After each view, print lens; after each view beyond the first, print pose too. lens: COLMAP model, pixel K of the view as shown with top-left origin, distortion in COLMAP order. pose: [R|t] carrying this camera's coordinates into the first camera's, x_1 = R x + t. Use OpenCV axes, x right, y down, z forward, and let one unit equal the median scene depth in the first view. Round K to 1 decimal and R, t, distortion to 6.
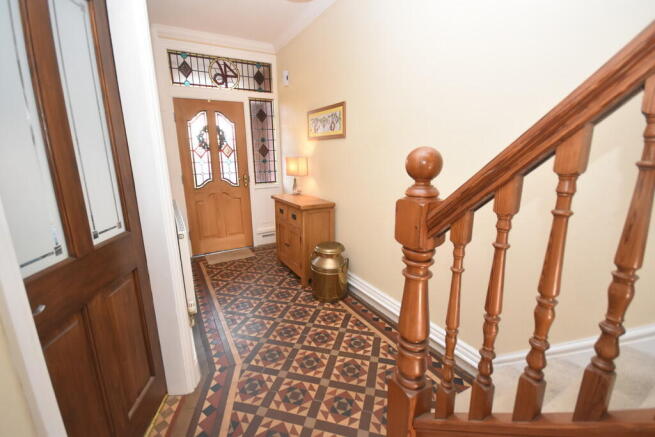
lens RADIAL K [[291.9, 0, 326.8], [0, 291.9, 217.6], [0, 0, 1]] dist [0.000998, 0.000094]
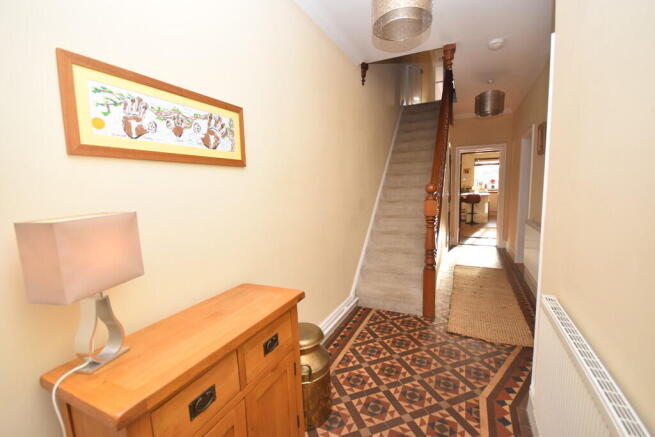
lens RADIAL K [[291.9, 0, 325.9], [0, 291.9, 218.2], [0, 0, 1]] dist [0.000998, 0.000094]
pose [[-0.570486, -0.064120, 0.818800, -0.645145], [0.215823, 0.950207, 0.224782, -0.332513], [-0.792443, 0.304951, -0.528242, 1.481901]]
